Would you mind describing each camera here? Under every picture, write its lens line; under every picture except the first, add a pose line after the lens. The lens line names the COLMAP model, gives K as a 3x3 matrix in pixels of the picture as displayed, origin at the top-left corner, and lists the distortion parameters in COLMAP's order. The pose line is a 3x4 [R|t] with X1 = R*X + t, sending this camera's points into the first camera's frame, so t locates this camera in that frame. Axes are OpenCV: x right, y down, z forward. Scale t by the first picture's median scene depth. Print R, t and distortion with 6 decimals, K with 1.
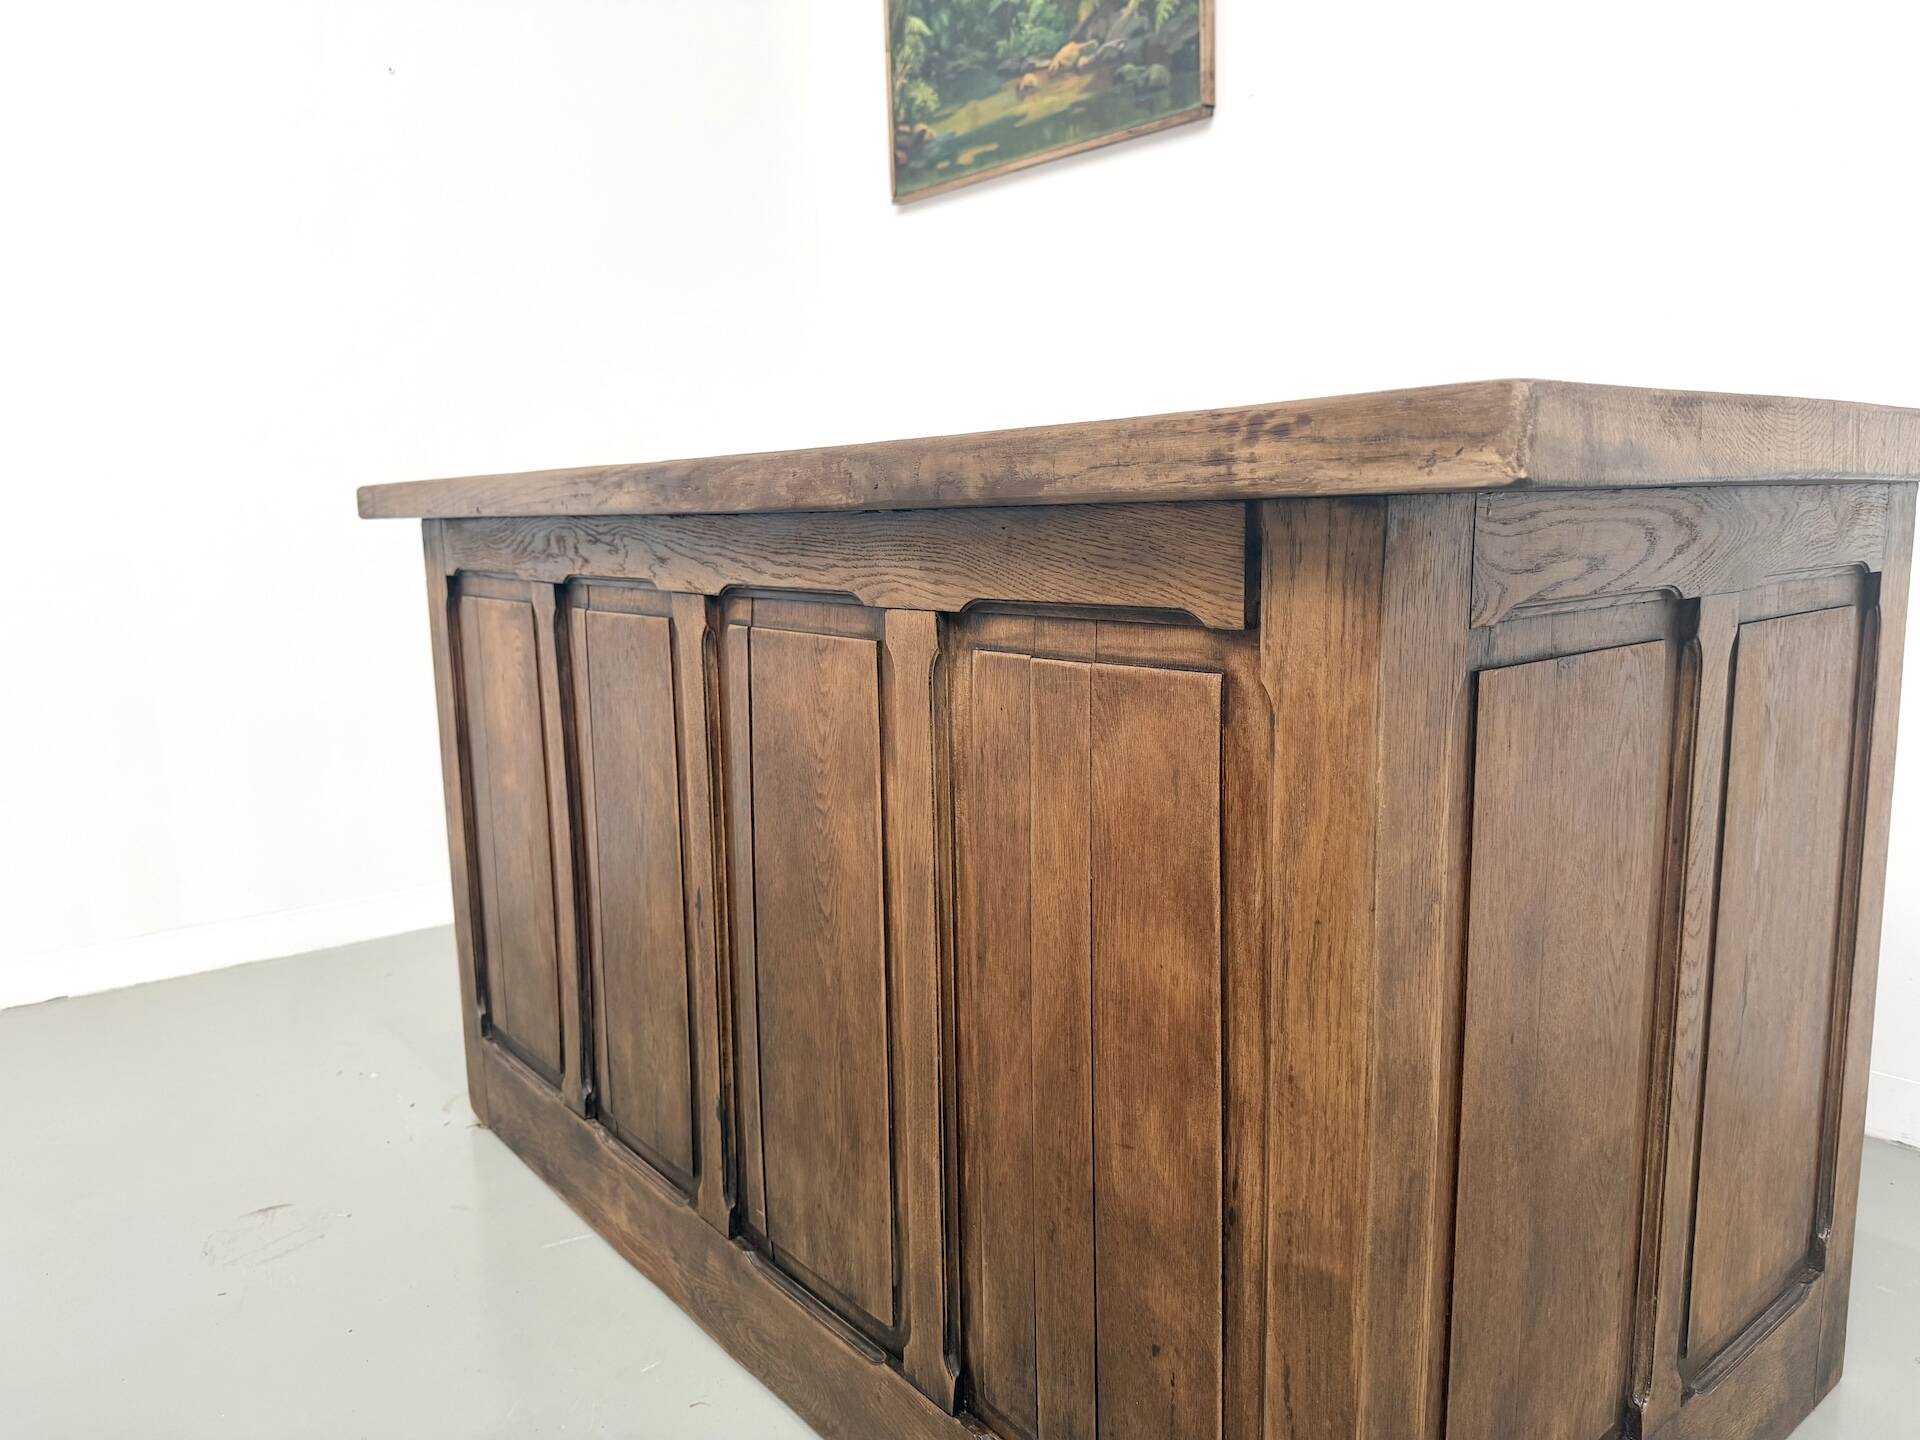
lens RADIAL K [[1379.2, 0, 960.0], [0, 1379.2, 720.0], [0, 0, 1]] dist [0.043005, -0.075197]
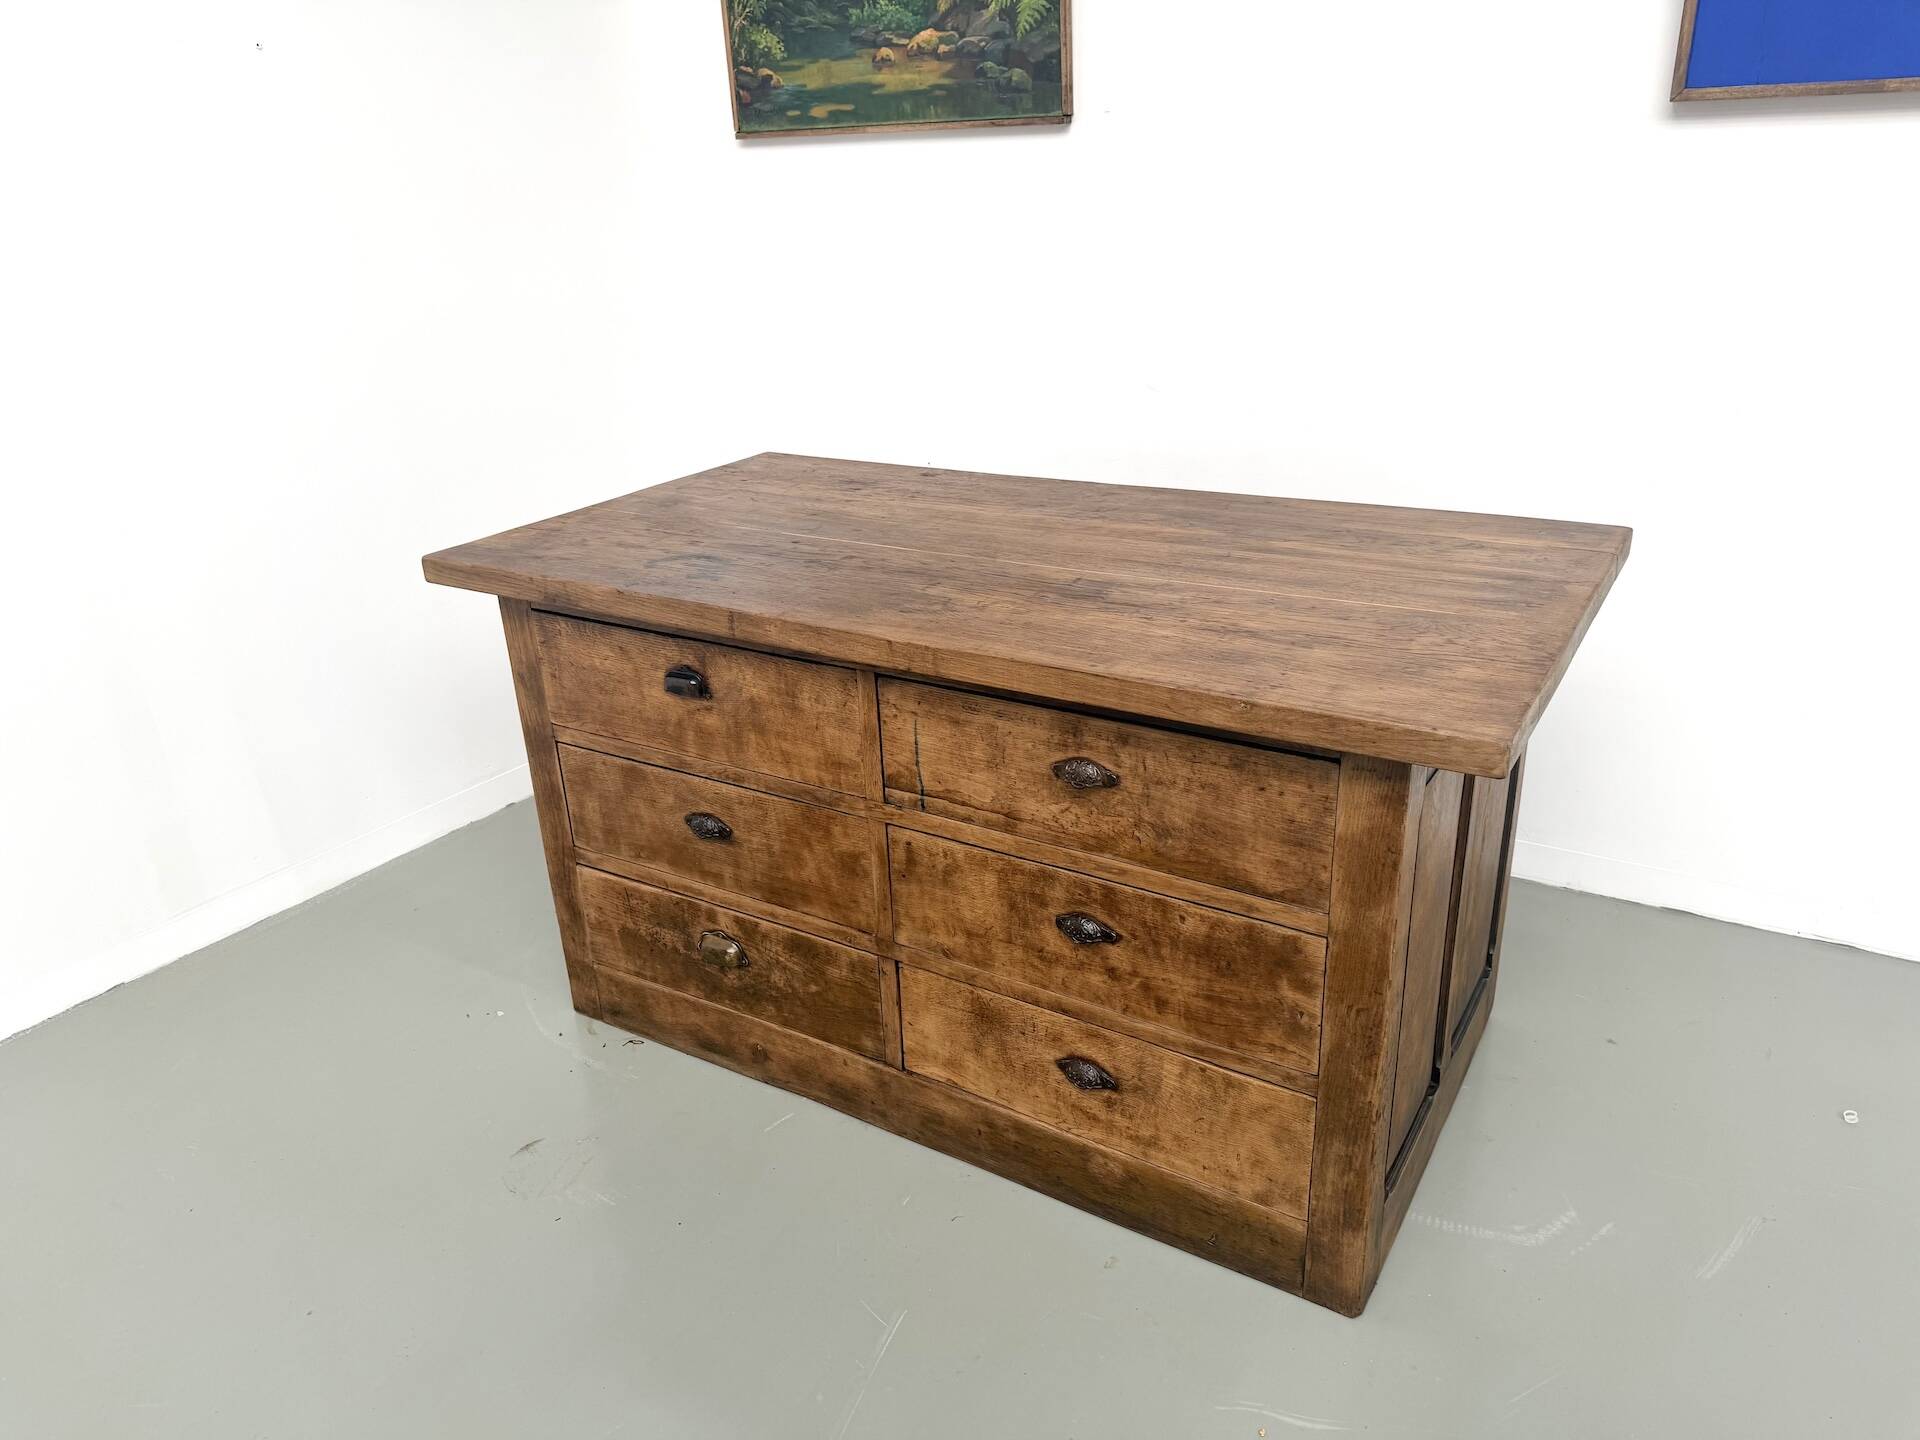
lens RADIAL K [[1345.4, 0, 946.4], [0, 1345.4, 728.6], [0, 0, 1]] dist [0.182554, -0.375419]
pose [[0.956377, -0.131487, 0.260871, -0.271915], [0.065235, 0.966557, 0.248016, -0.218556], [-0.284758, -0.220179, 0.932971, -0.161838]]
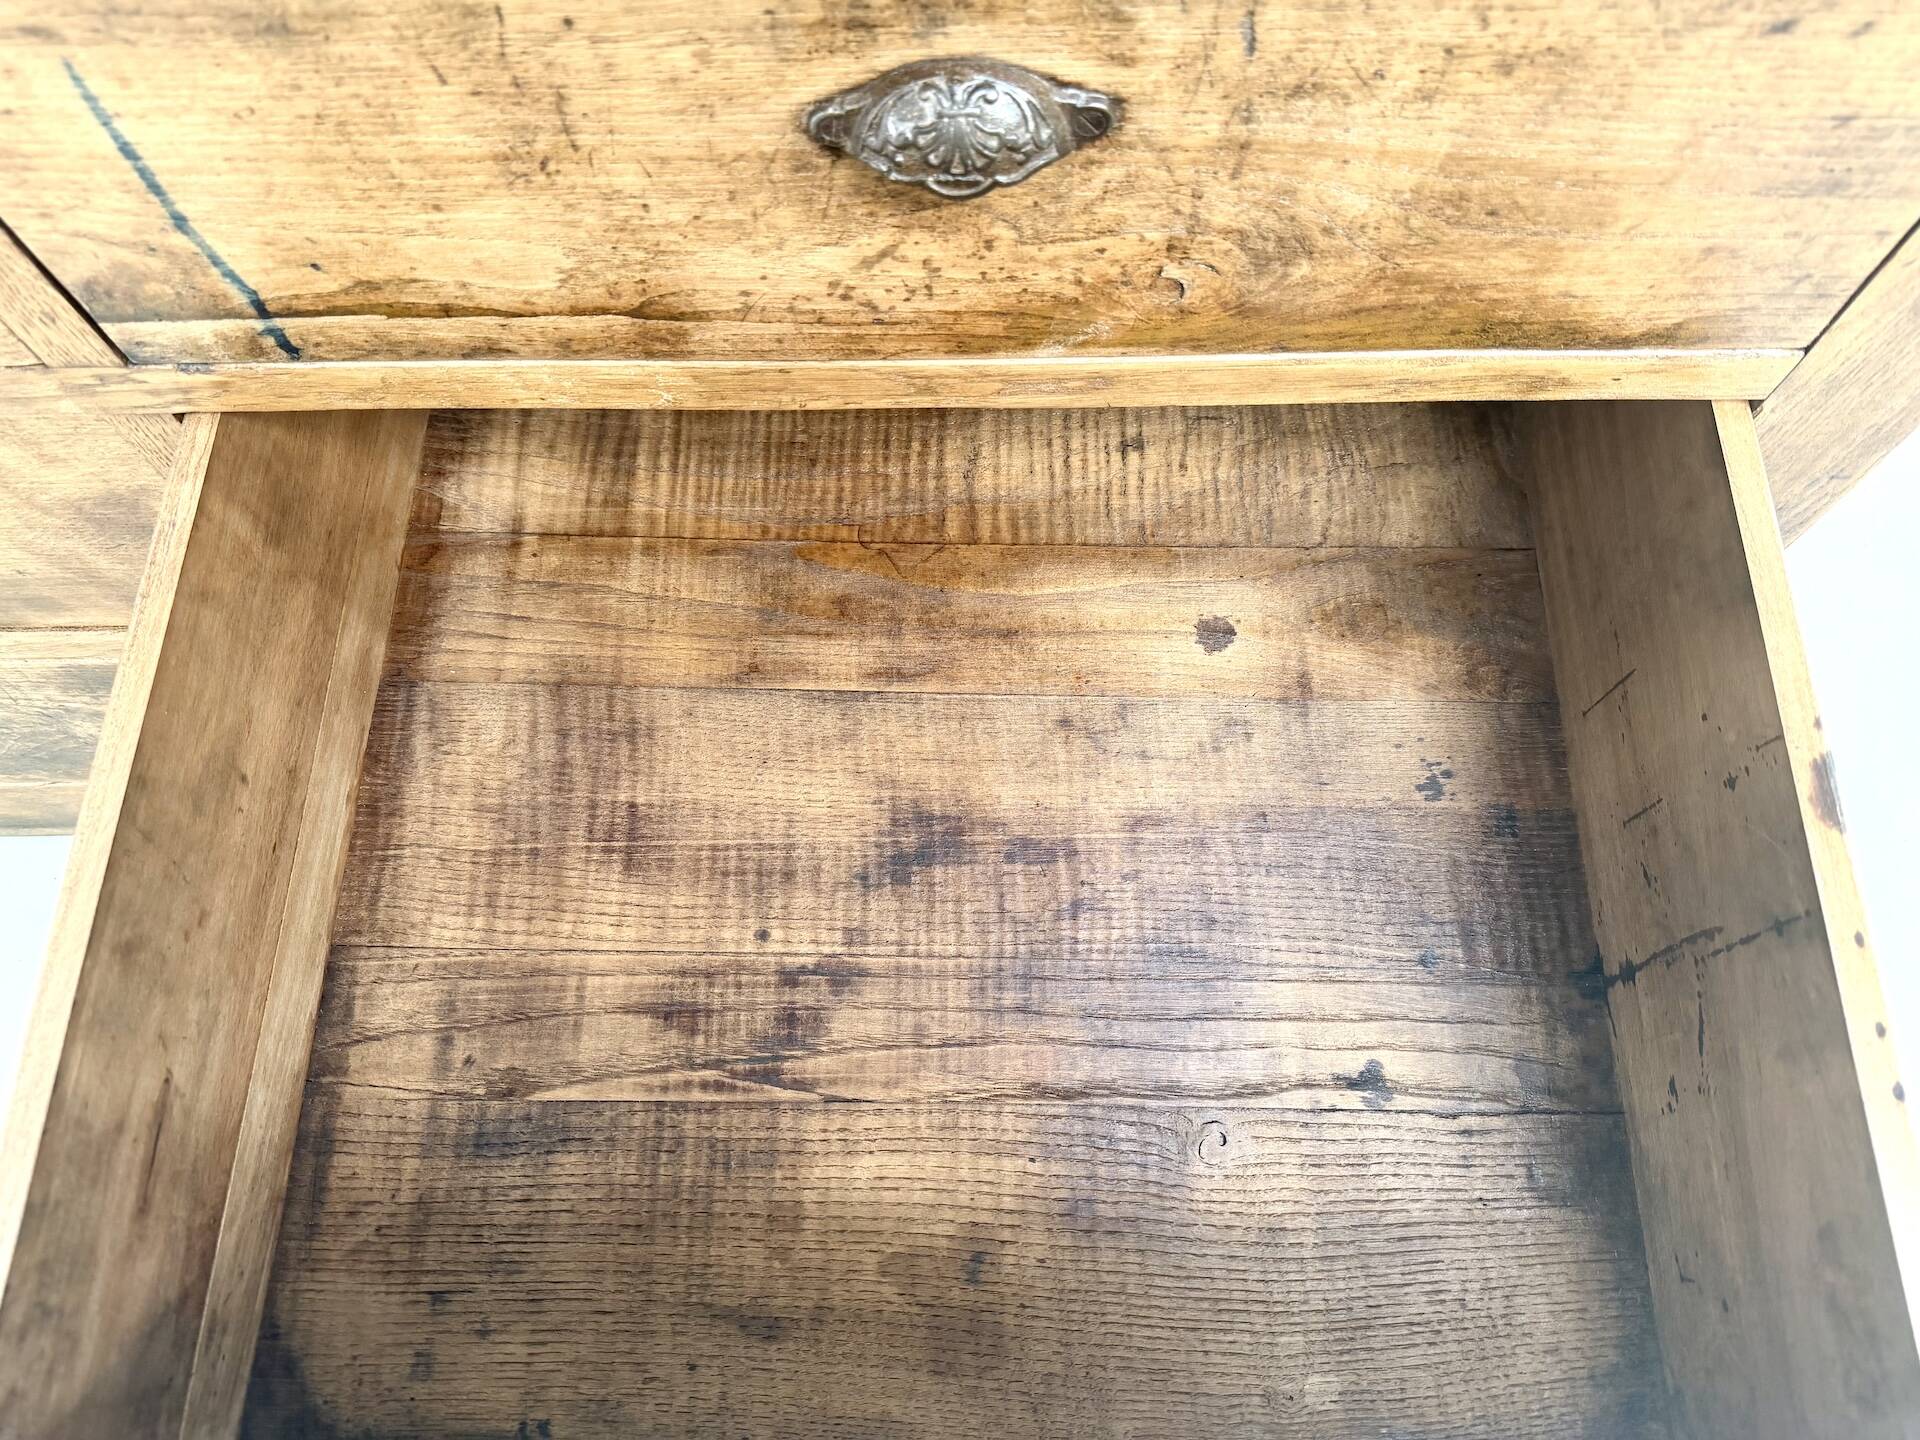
lens RADIAL K [[1369.4, 0, 963.4], [0, 1369.4, 719.8], [0, 0, 1]] dist [-0.015323, -0.001693]
pose [[0.651531, -0.694220, 0.305885, -0.130020], [0.113033, 0.487547, 0.865749, -0.129128], [-0.750153, -0.529488, 0.396122, 0.344844]]
